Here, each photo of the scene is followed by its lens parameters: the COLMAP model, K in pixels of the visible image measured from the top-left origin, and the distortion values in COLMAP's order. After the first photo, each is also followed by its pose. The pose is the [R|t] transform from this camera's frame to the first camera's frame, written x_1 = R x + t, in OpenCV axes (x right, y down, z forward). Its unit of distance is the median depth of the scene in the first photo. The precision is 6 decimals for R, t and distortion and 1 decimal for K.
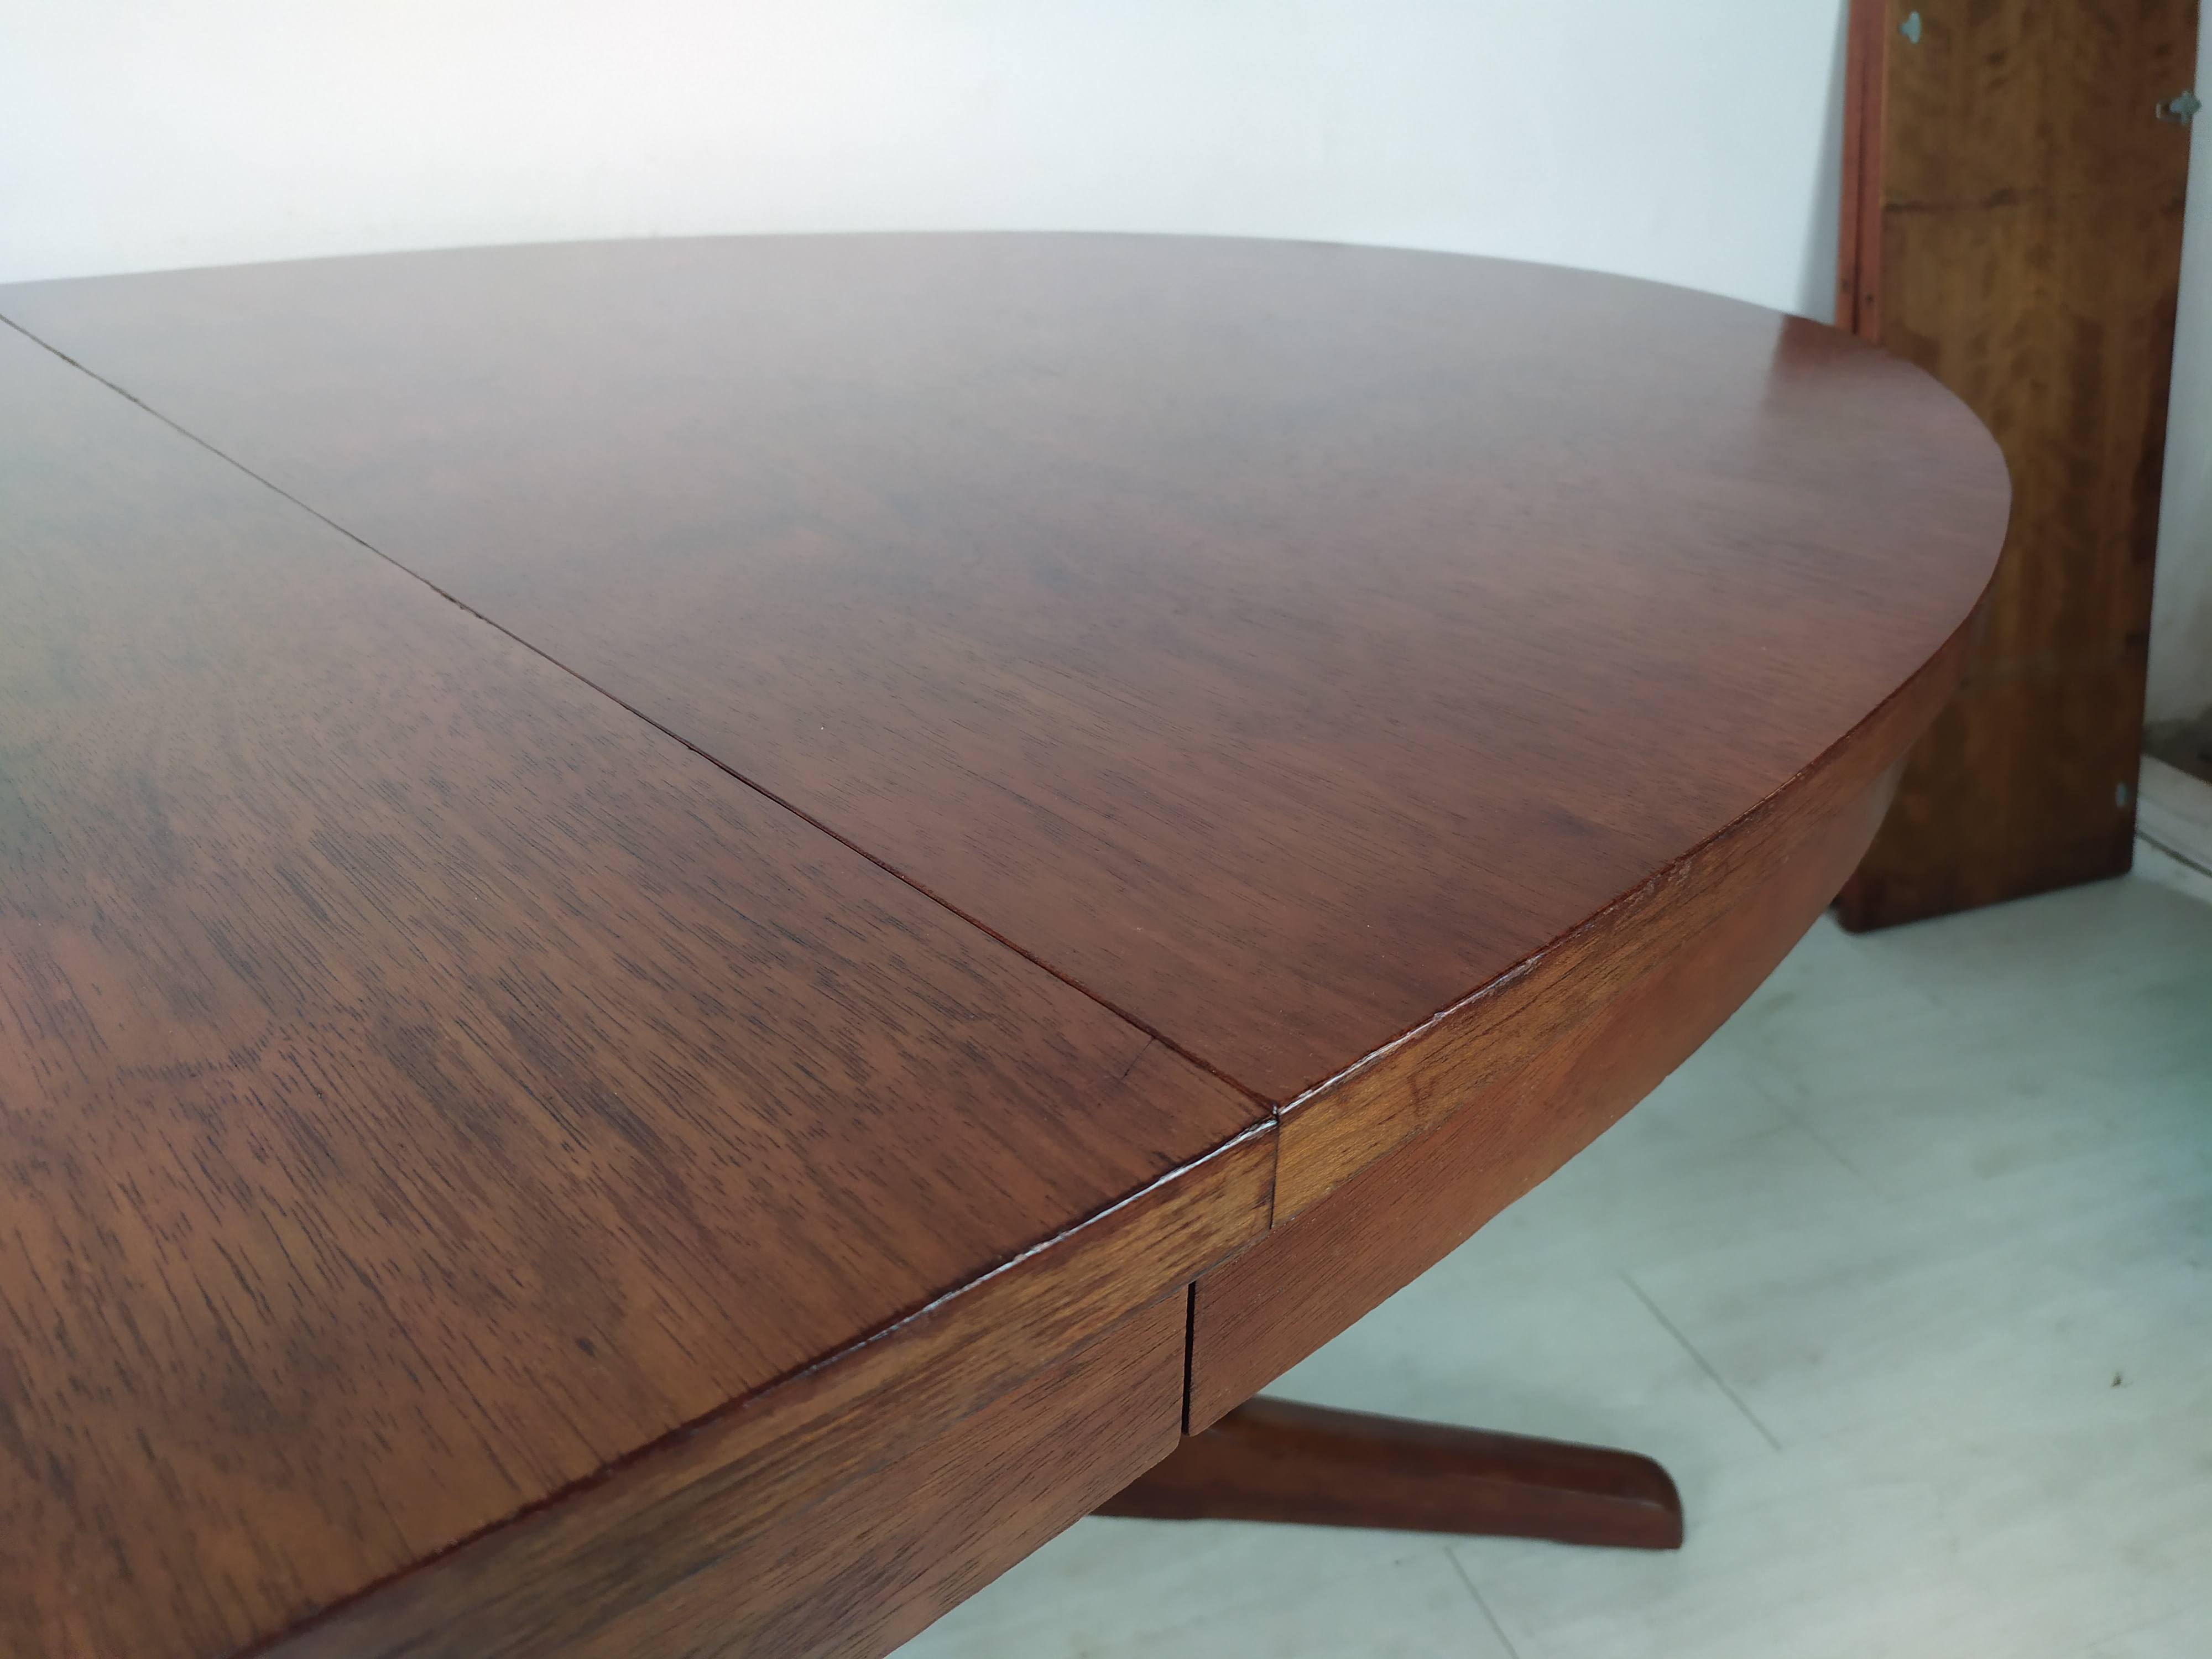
lens RADIAL K [[1721.6, 0, 1106.0], [0, 1721.6, 829.5], [0, 0, 1]] dist [0.075016, -0.083886]
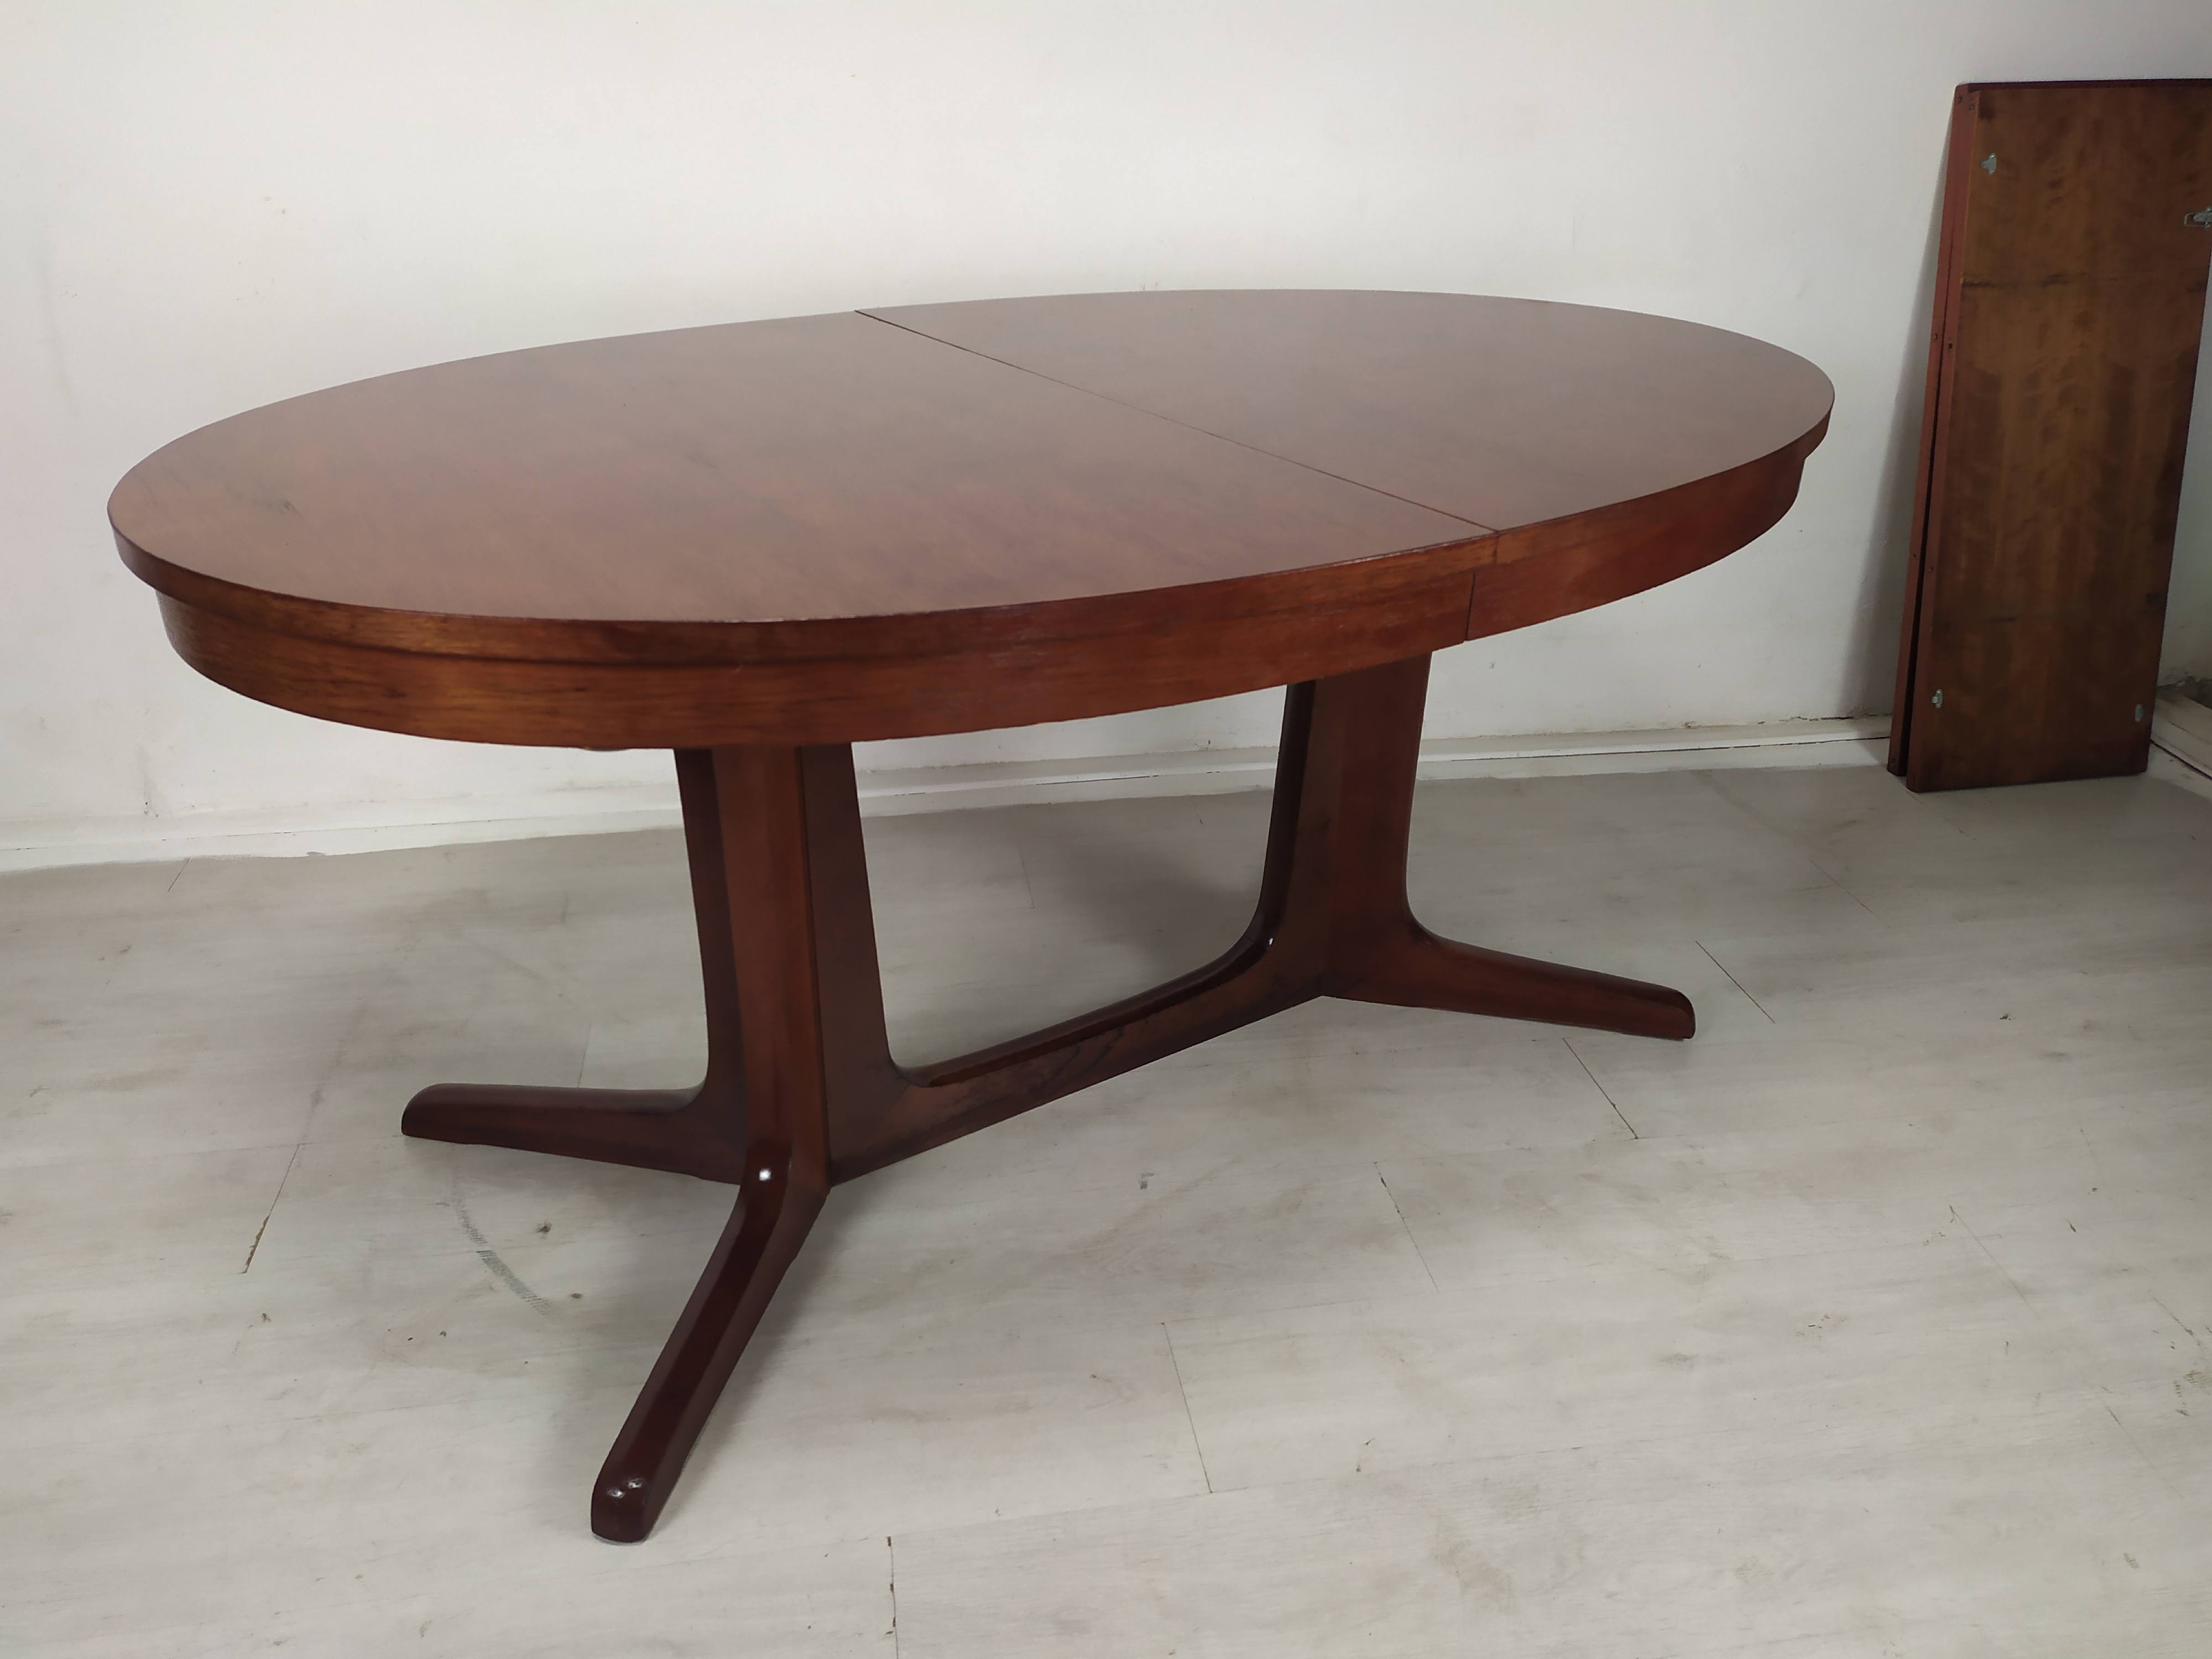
lens RADIAL K [[1702.3, 0, 1109.6], [0, 1702.3, 826.5], [0, 0, 1]] dist [0.112179, -0.162527]
pose [[0.987842, 0.073727, -0.136868, -0.026300], [-0.073353, 0.997276, 0.007778, 0.131053], [0.137069, 0.002356, 0.990559, -0.509212]]
